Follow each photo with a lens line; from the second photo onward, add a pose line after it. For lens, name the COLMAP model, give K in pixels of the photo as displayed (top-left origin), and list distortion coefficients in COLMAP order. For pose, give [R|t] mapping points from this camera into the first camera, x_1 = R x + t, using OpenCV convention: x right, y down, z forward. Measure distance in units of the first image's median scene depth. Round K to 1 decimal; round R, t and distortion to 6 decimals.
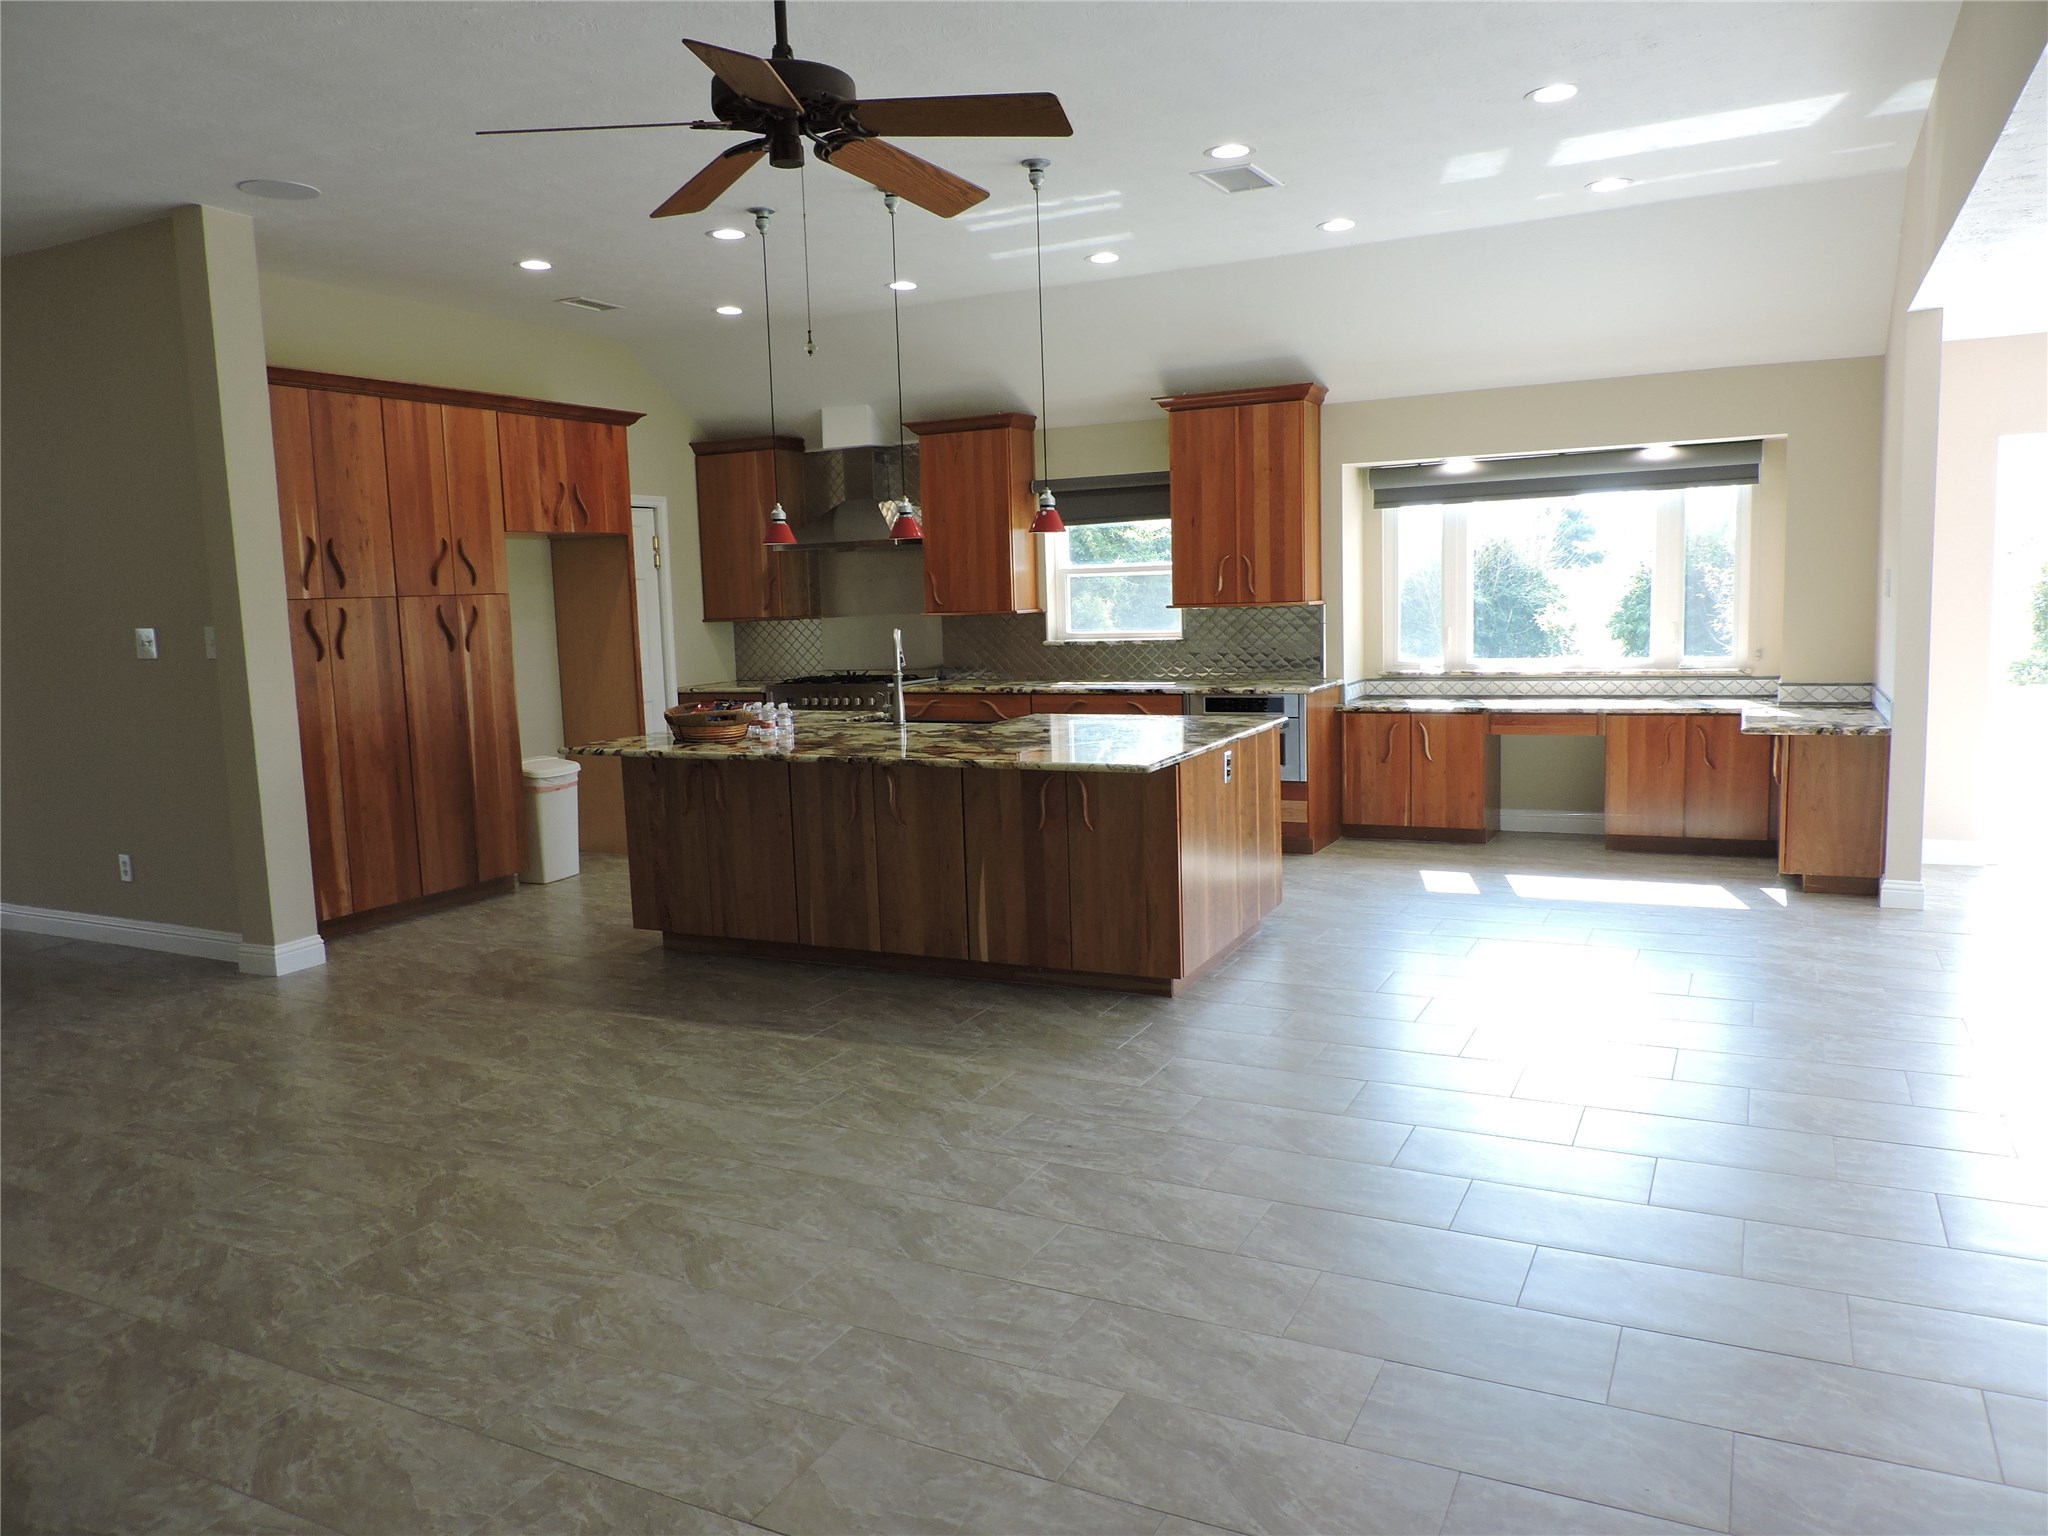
lens RADIAL K [[1457.6, 0, 1028.1], [0, 1457.6, 766.6], [0, 0, 1]] dist [-0.006951, -0.000340]
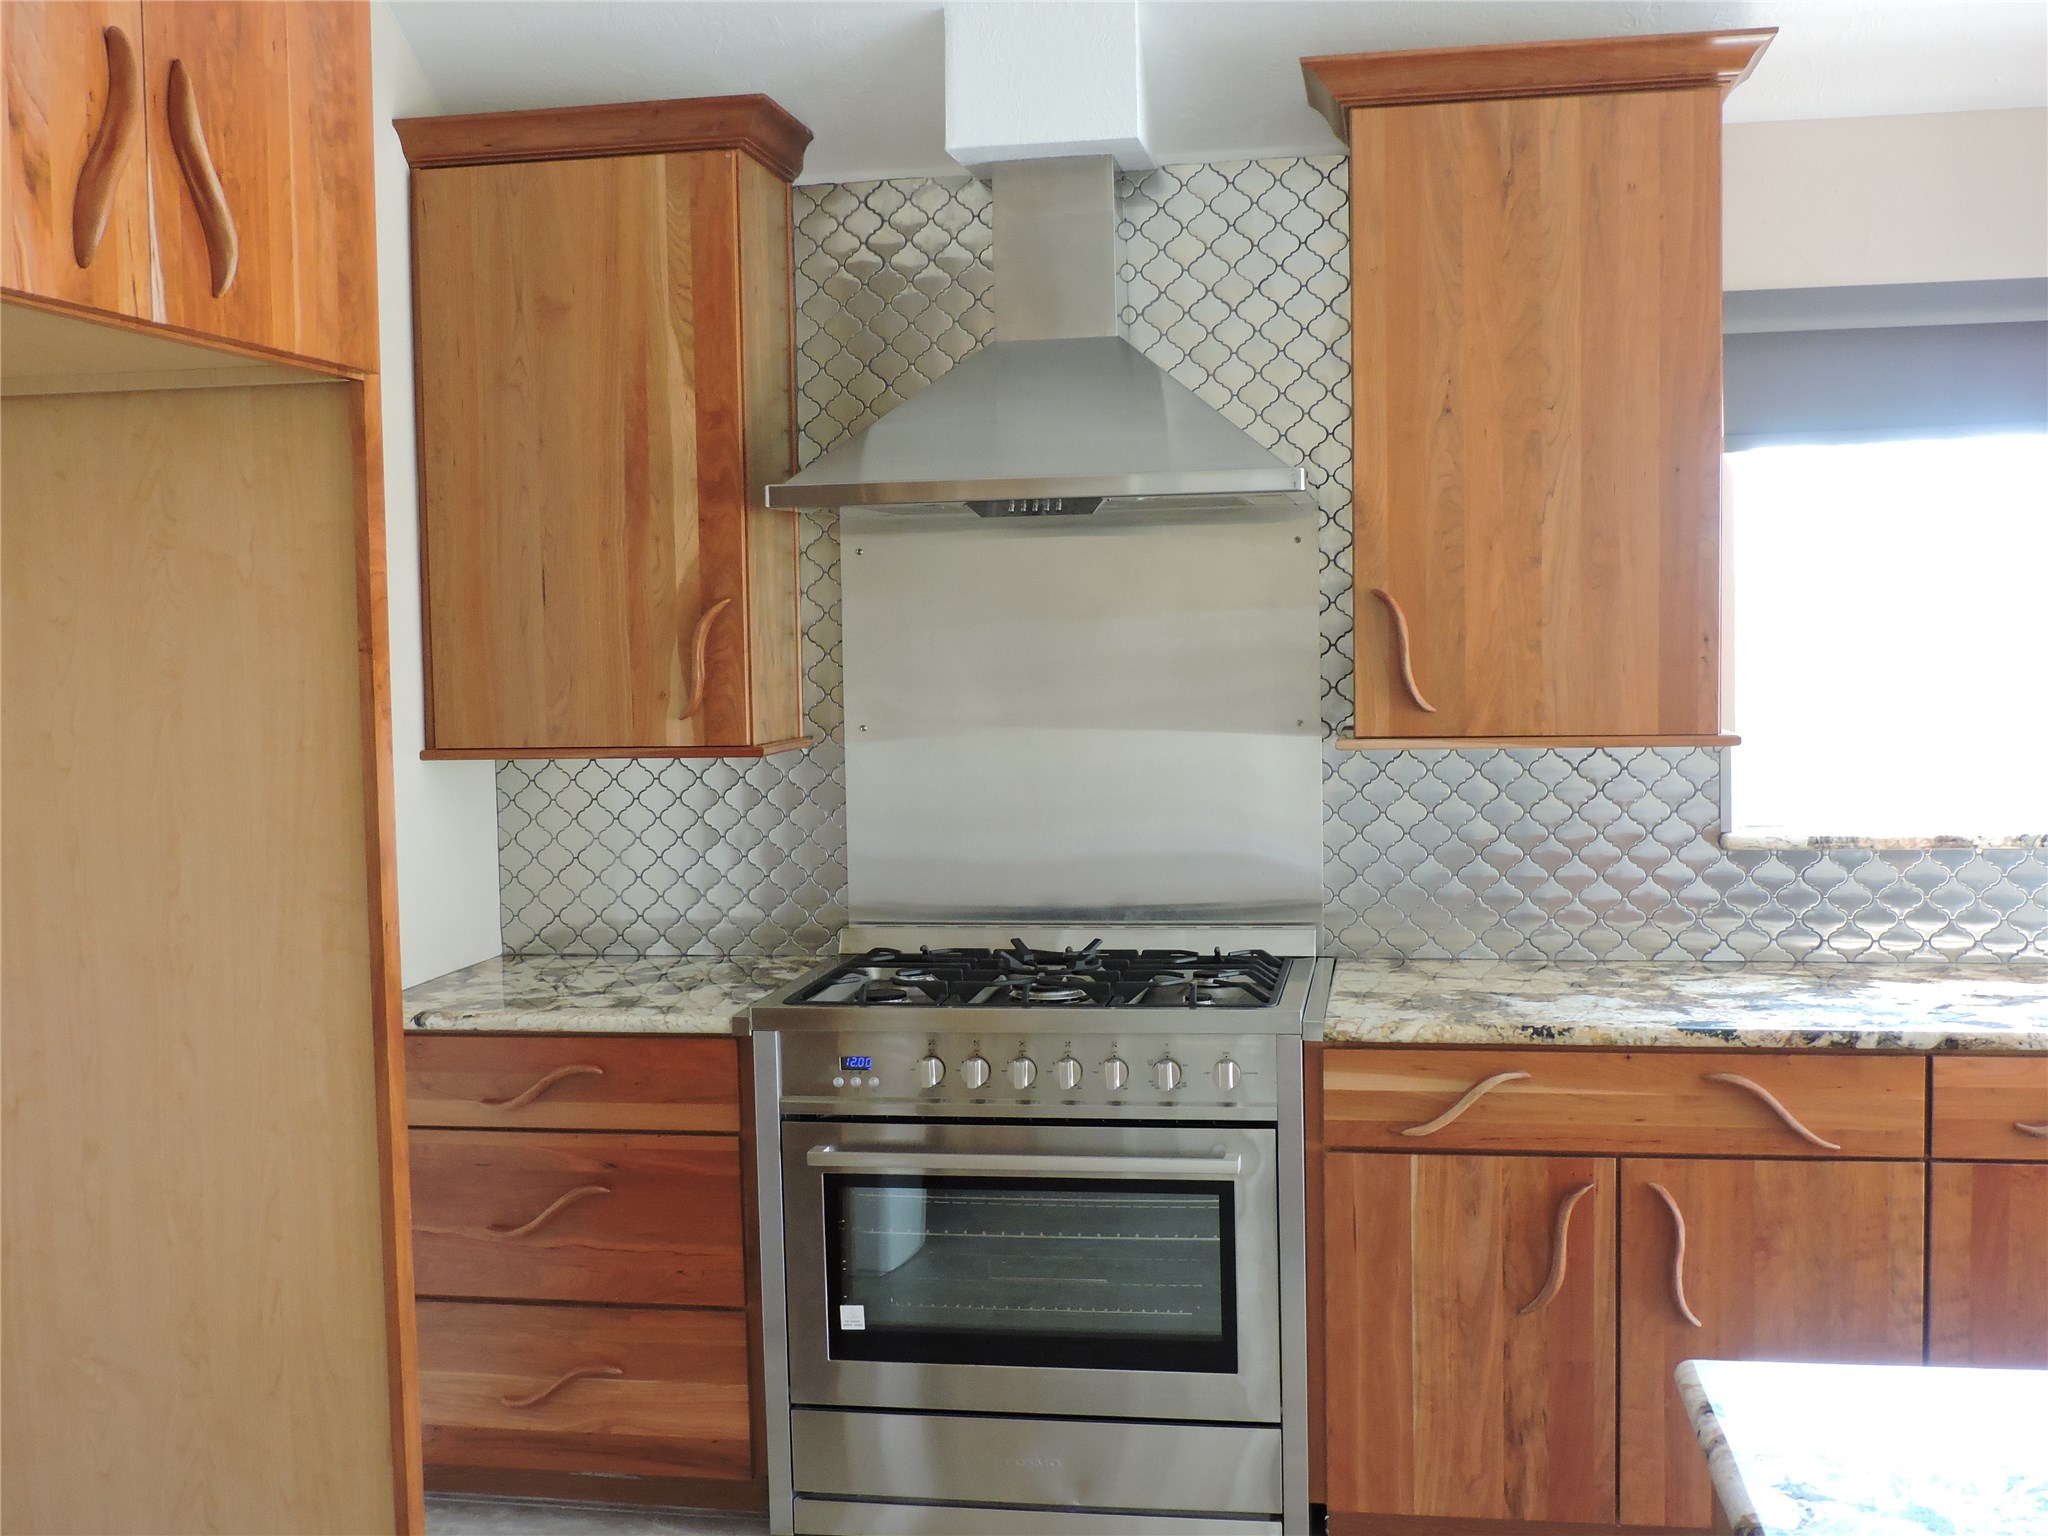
lens RADIAL K [[2113.4, 0, 1023.3], [0, 2113.4, 754.8], [0, 0, 1]] dist [-0.027755, 0.000000]
pose [[0.957611, -0.002986, 0.288048, -0.252270], [0.021360, 0.997930, -0.060666, -0.080000], [-0.287270, 0.064248, 0.955692, 0.639968]]
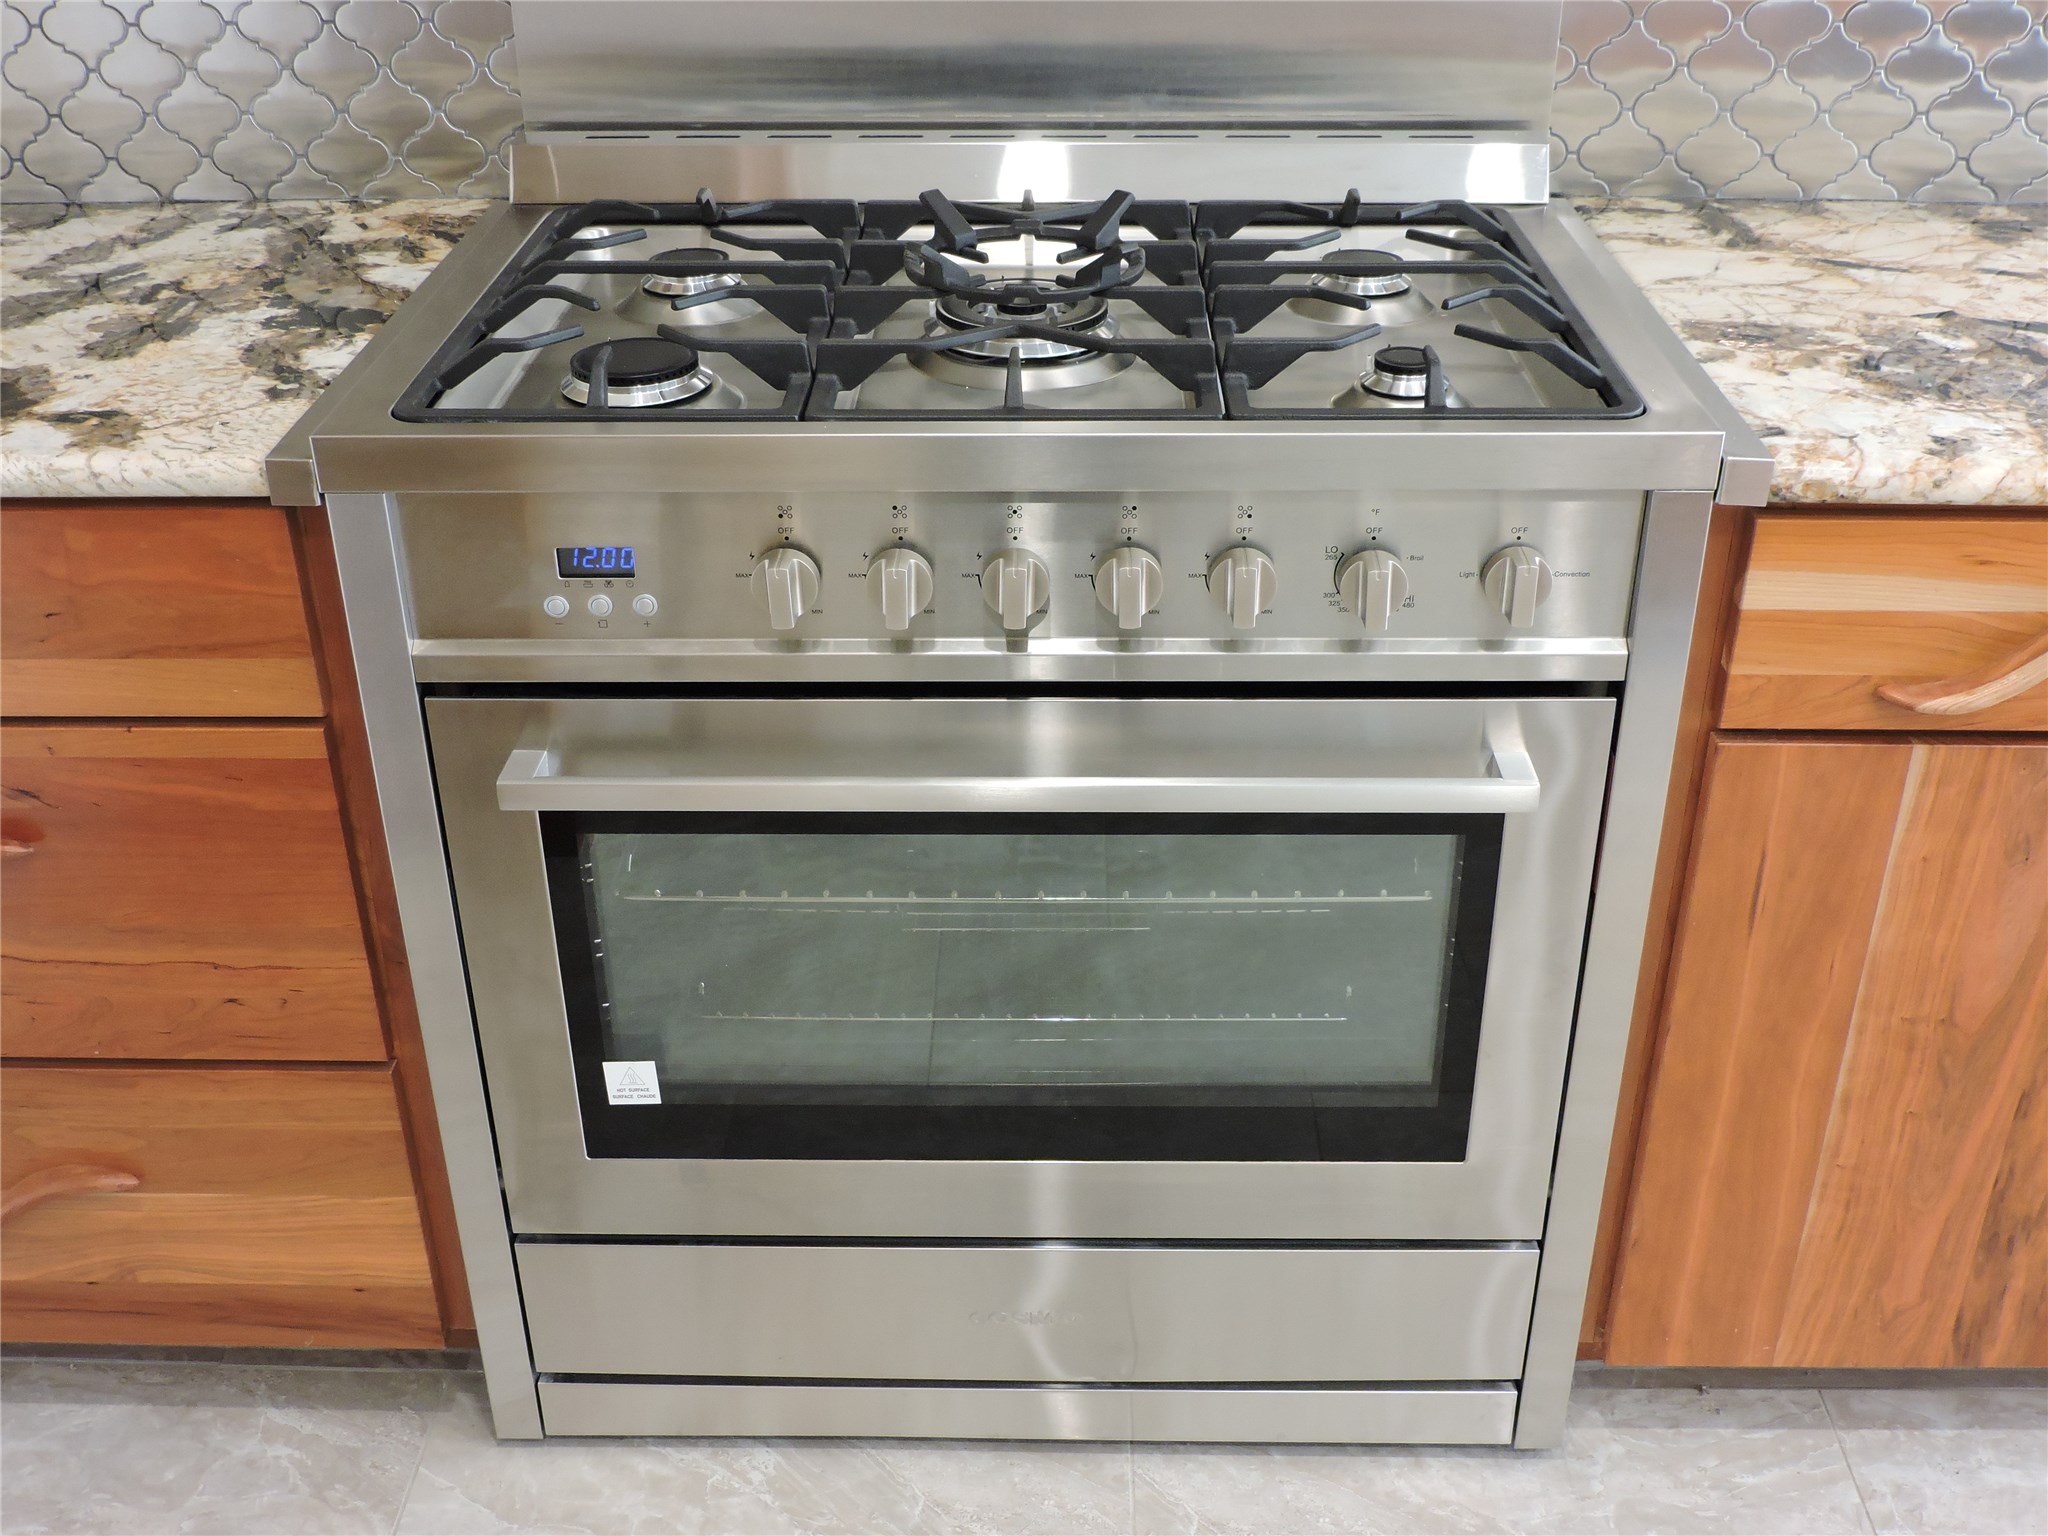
lens RADIAL K [[2113.4, 0, 1007.5], [0, 2113.4, 763.9], [0, 0, 1]] dist [-0.027755, 0.000000]
pose [[0.903098, -0.187474, 0.386351, -0.204654], [0.025130, 0.921205, 0.388266, -0.094407], [-0.428698, -0.340933, 0.836650, 0.880165]]
